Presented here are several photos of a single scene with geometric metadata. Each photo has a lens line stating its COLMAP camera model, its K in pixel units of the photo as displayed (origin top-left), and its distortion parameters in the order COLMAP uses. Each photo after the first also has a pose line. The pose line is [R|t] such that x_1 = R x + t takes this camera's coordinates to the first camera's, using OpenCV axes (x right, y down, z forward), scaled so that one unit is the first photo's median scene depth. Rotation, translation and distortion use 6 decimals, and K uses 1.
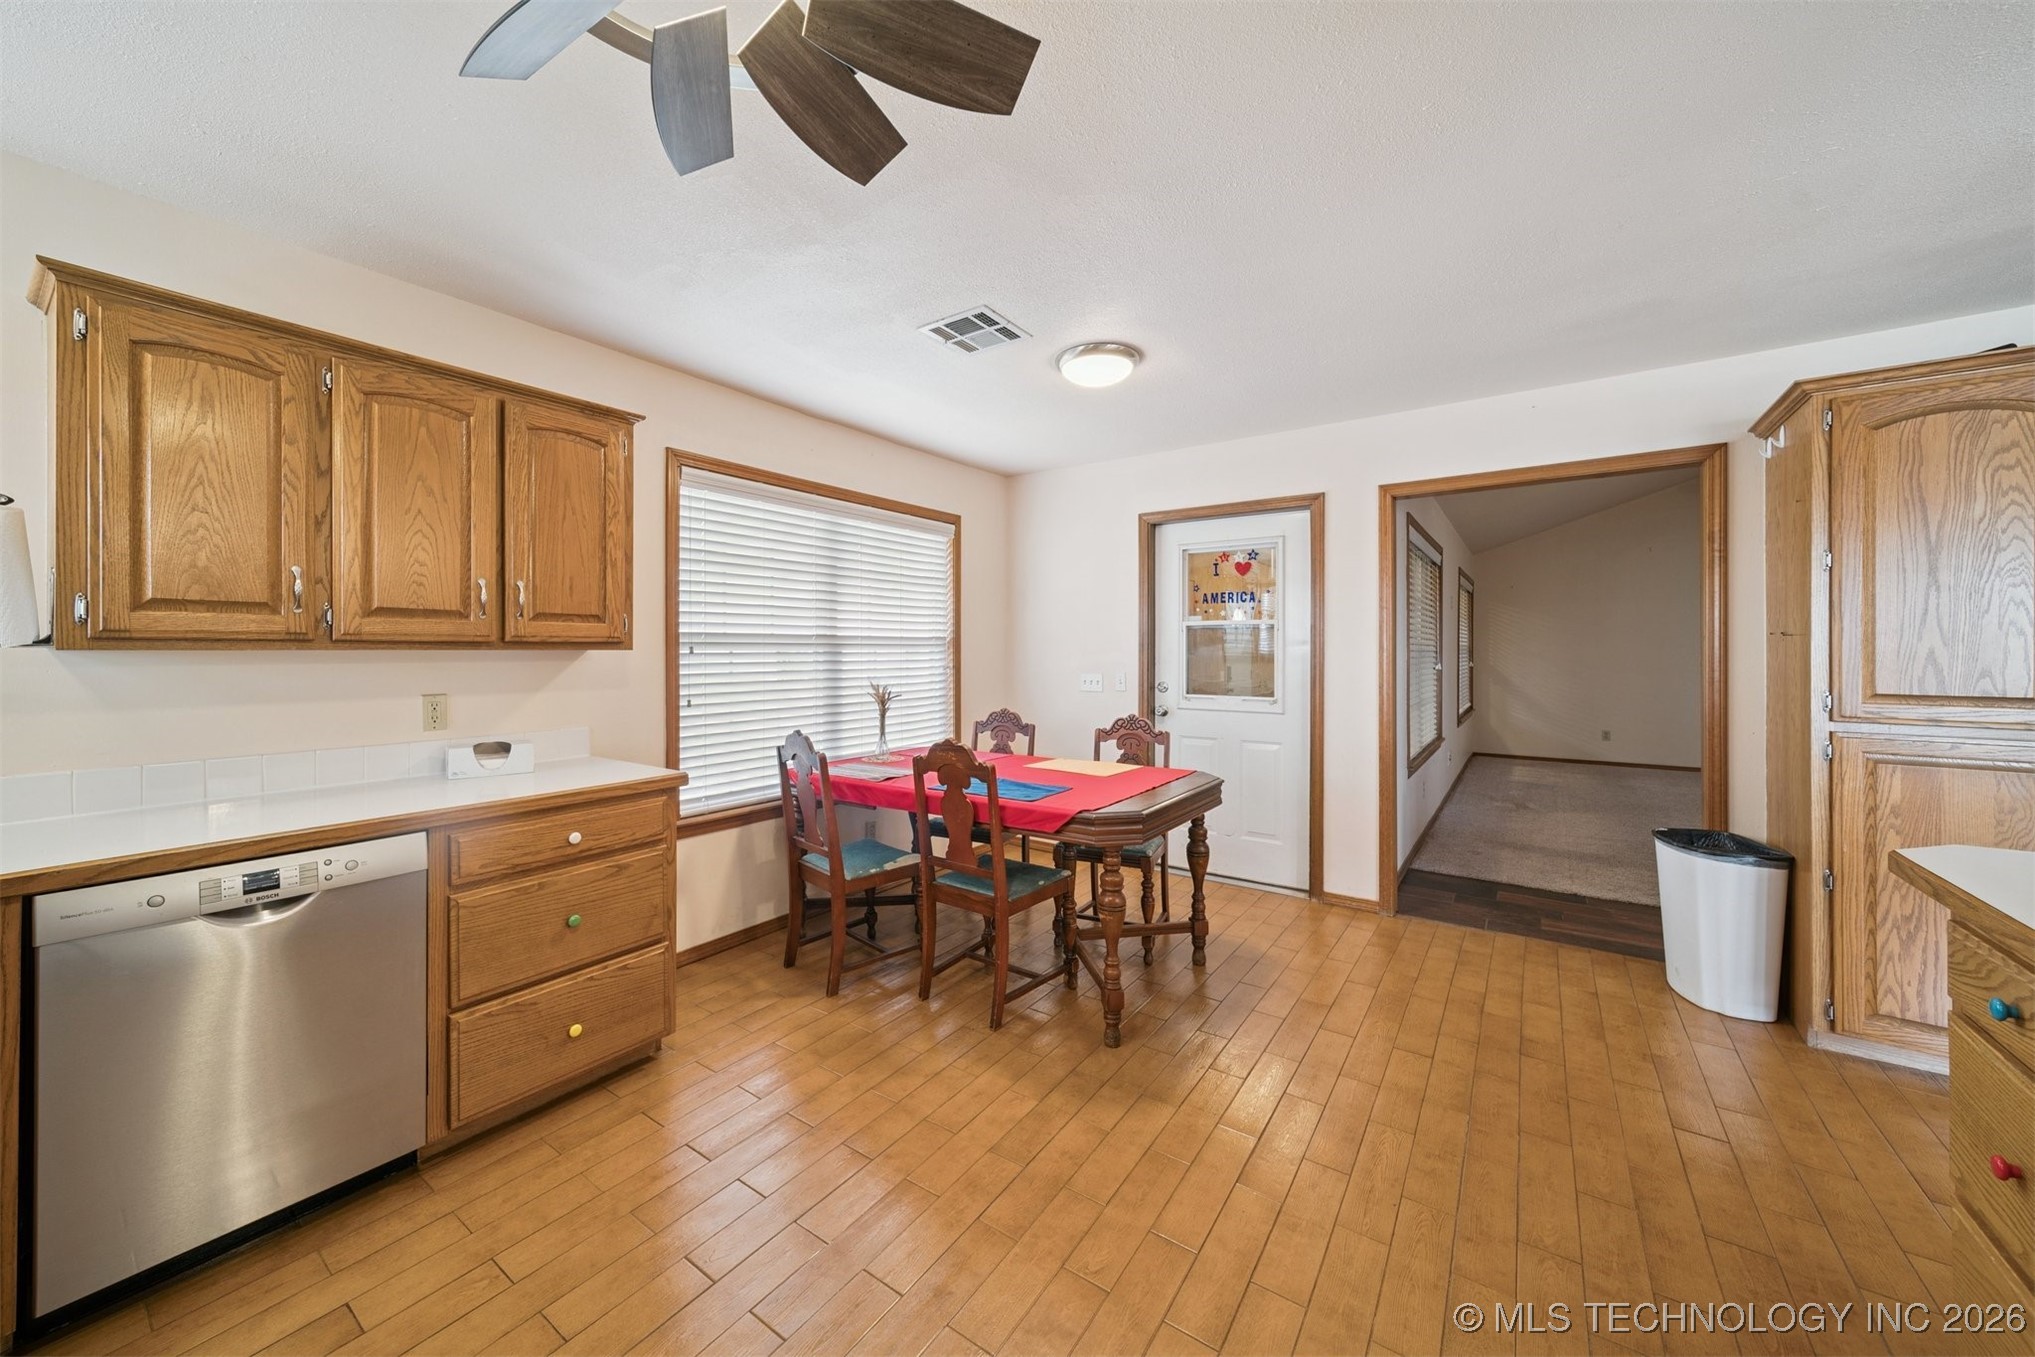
lens RADIAL K [[734.4, 0, 990.0], [0, 734.4, 638.6], [0, 0, 1]] dist [0.004652, -0.000312]
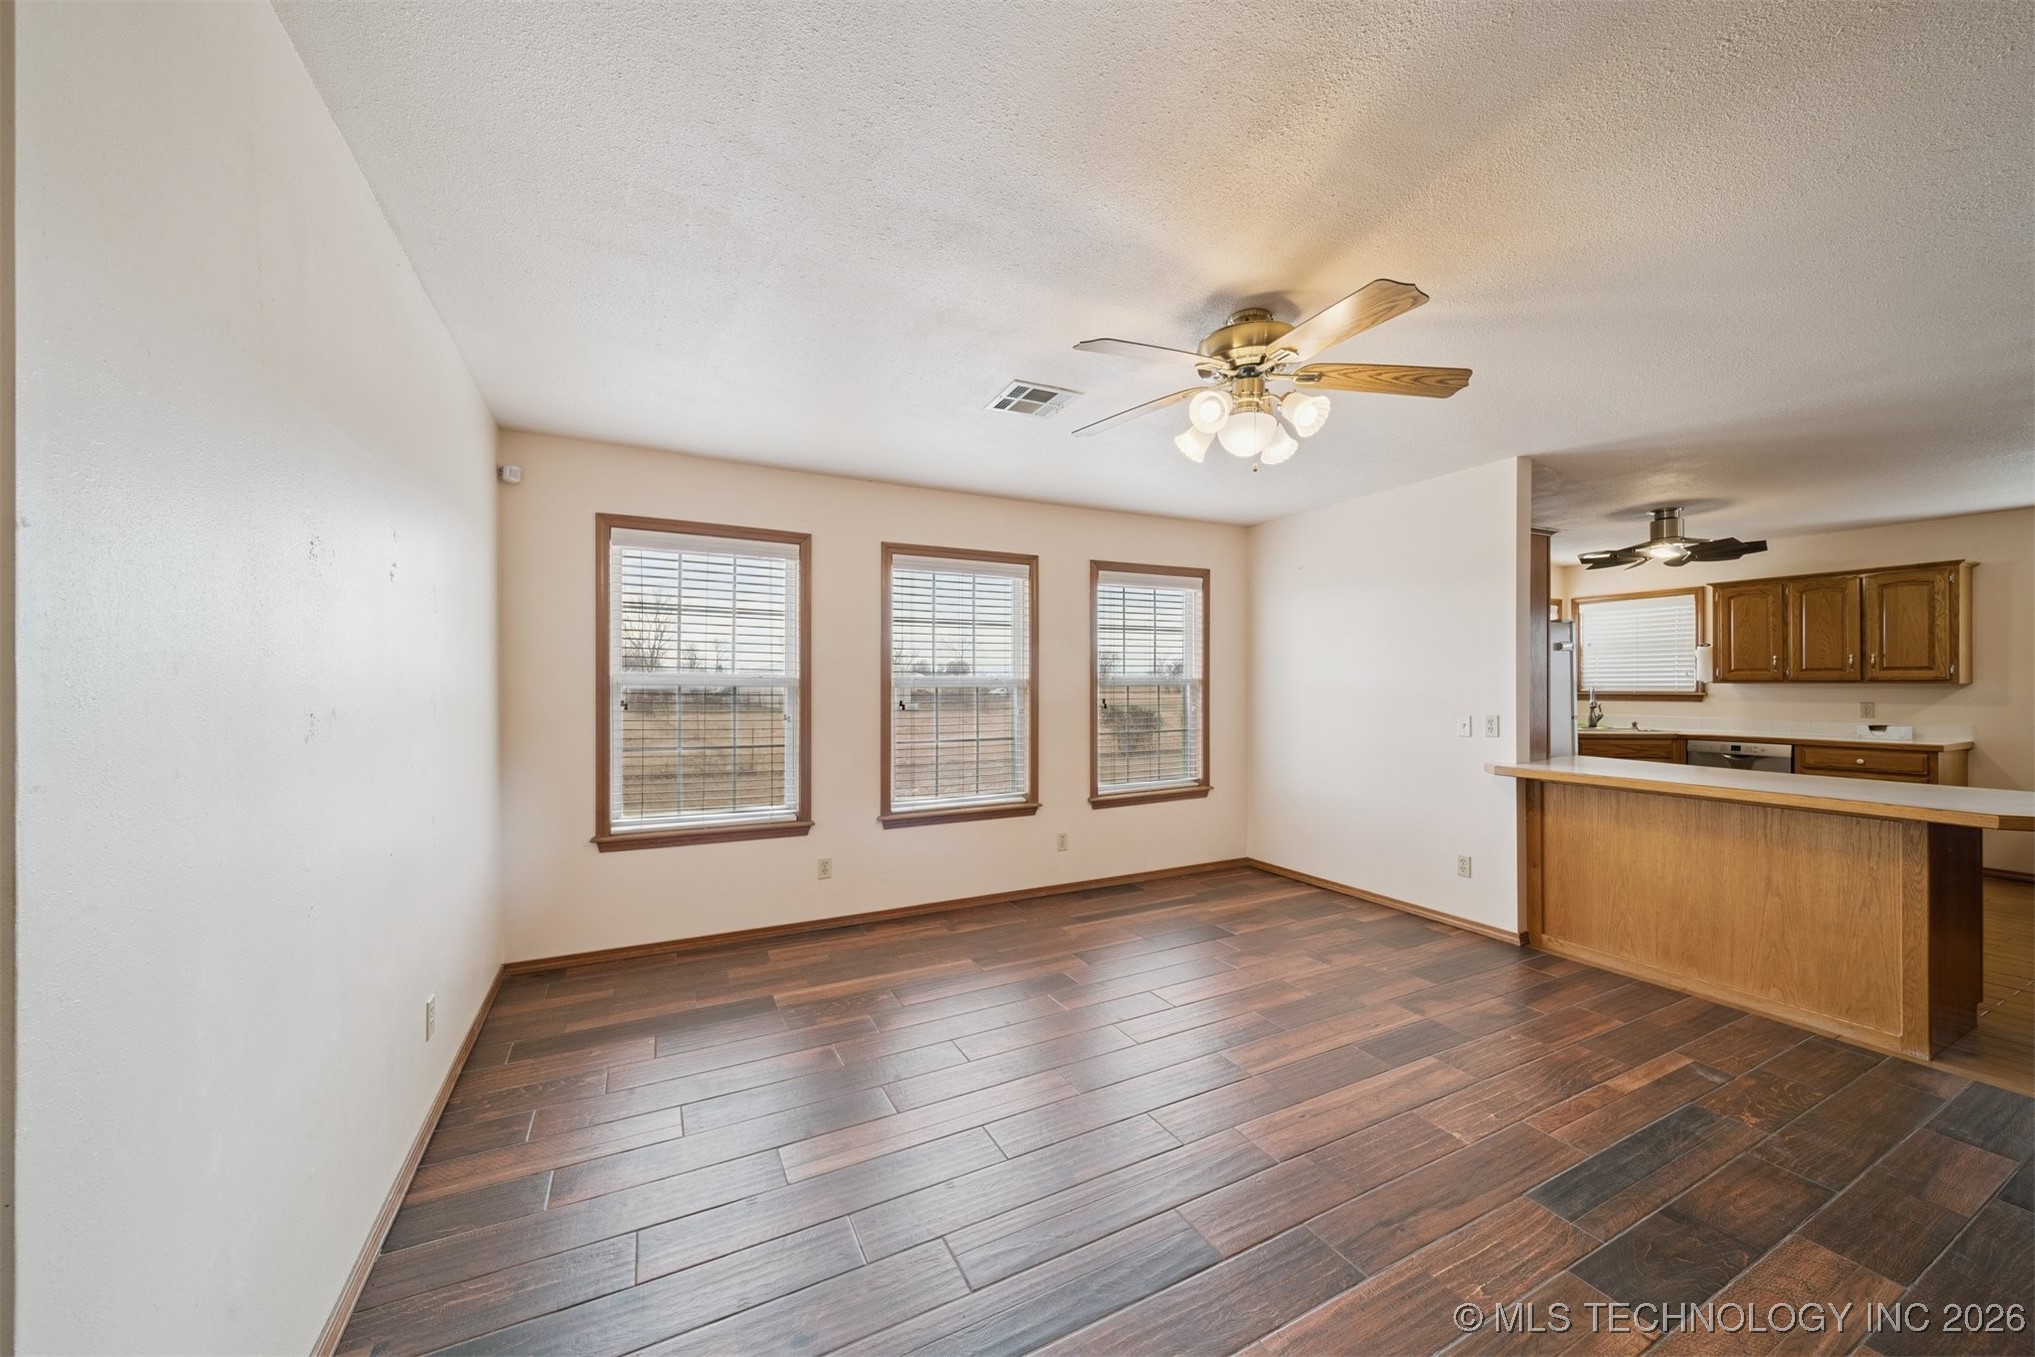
lens RADIAL K [[734.4, 0, 1008.7], [0, 734.4, 682.6], [0, 0, 1]] dist [0.004652, -0.000312]
pose [[-0.468707, -0.000555, -0.883353, 2.667695], [0.007310, 0.999963, -0.004507, 0.002459], [0.883323, -0.008570, -0.468686, -0.305548]]
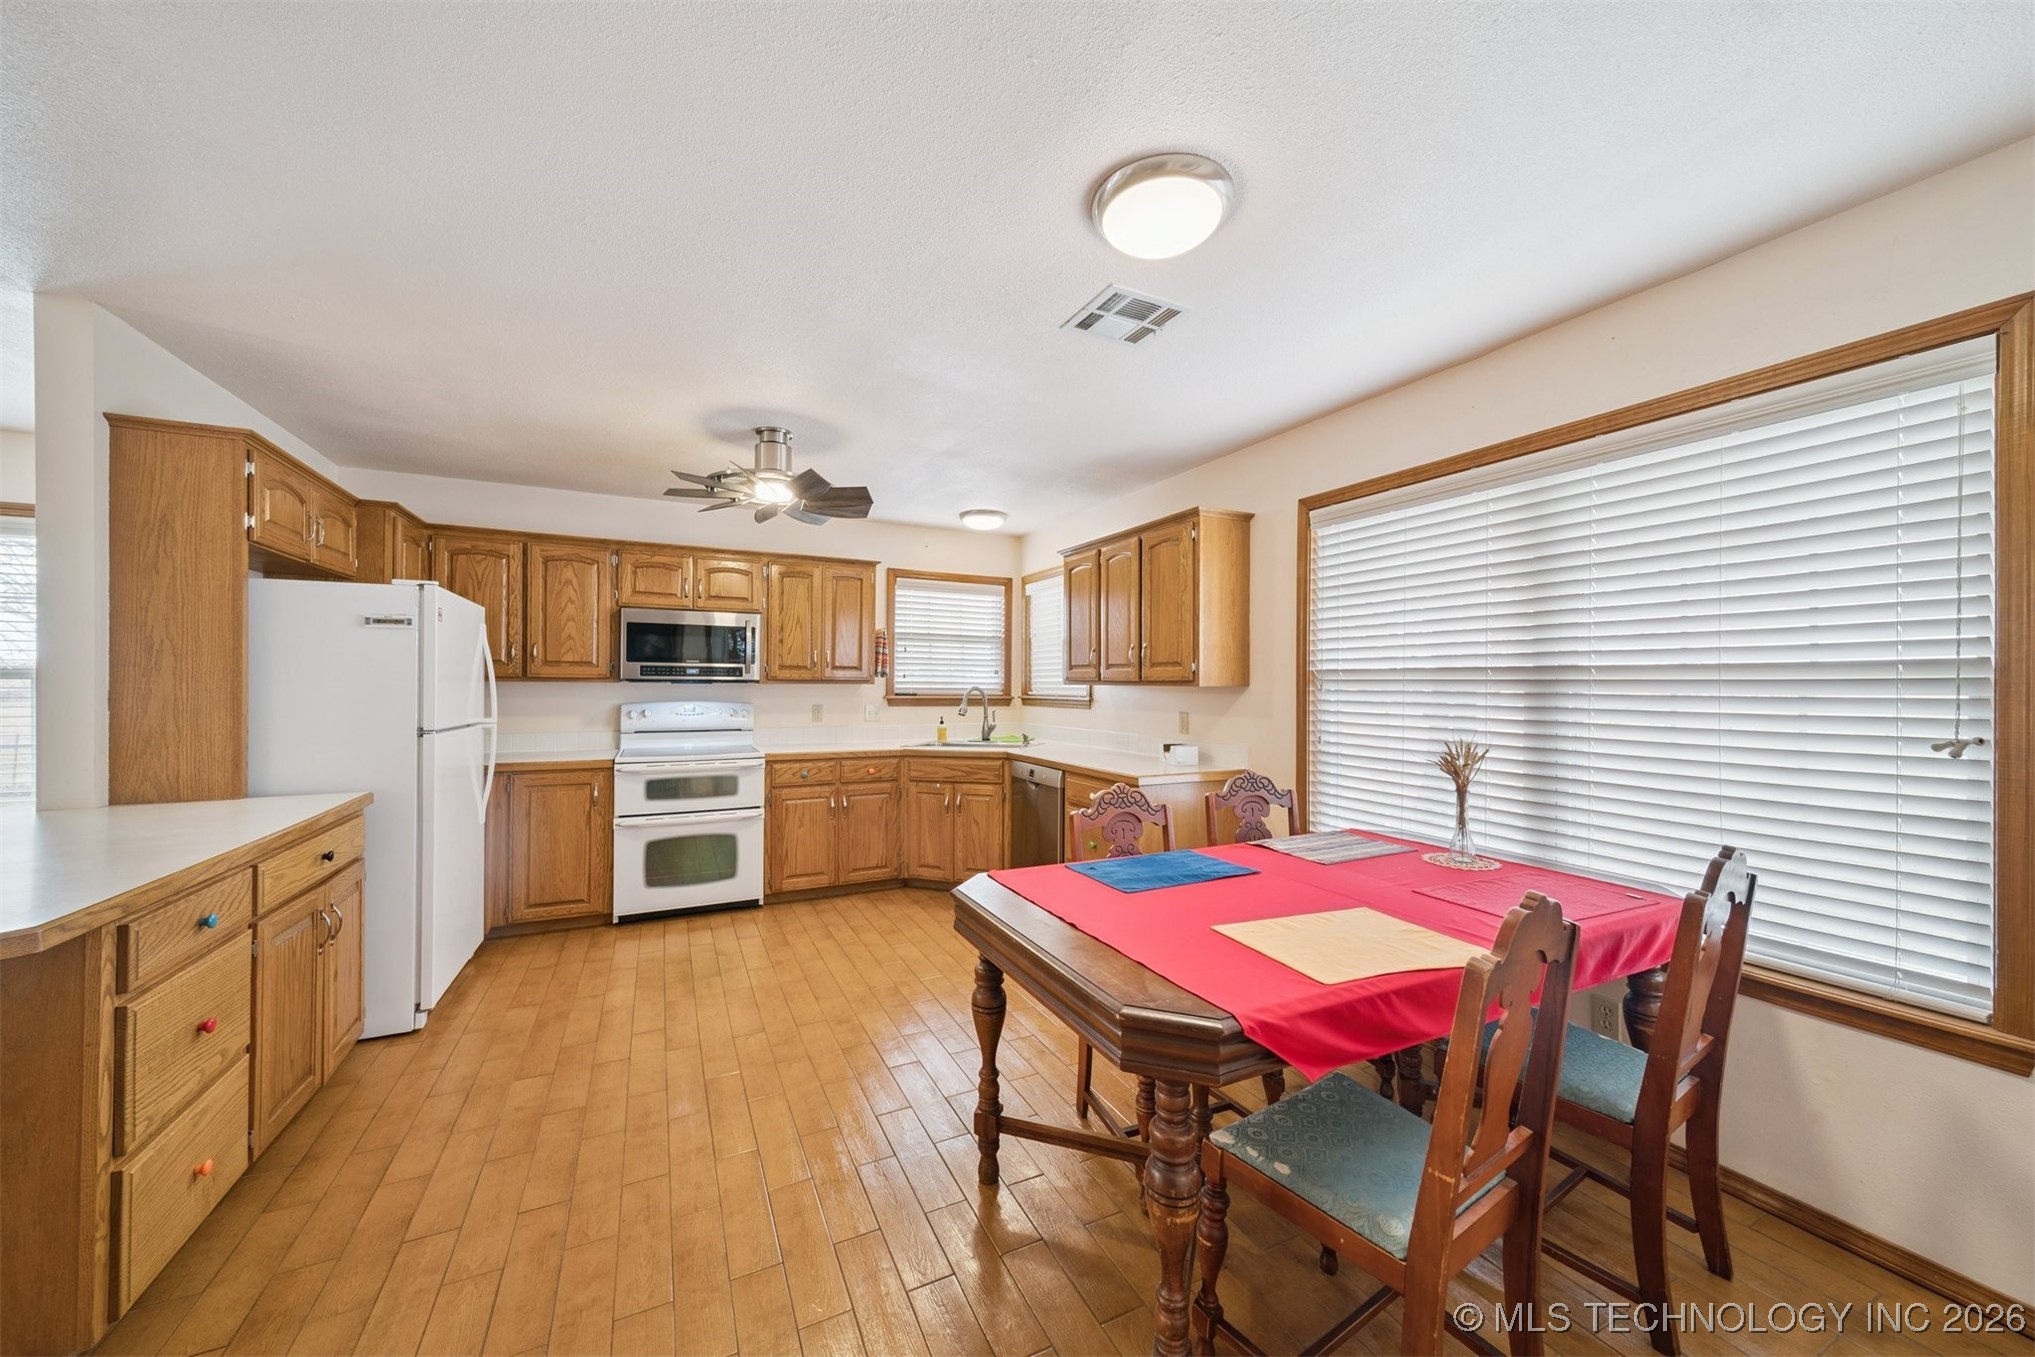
lens RADIAL K [[734.4, 0, 1014.5], [0, 734.4, 678.8], [0, 0, 1]] dist [0.004652, -0.000312]
pose [[-0.479826, -0.011421, -0.877289, 0.926047], [-0.002557, 0.999929, -0.011620, 0.019088], [0.877360, -0.003332, -0.479821, 1.526970]]
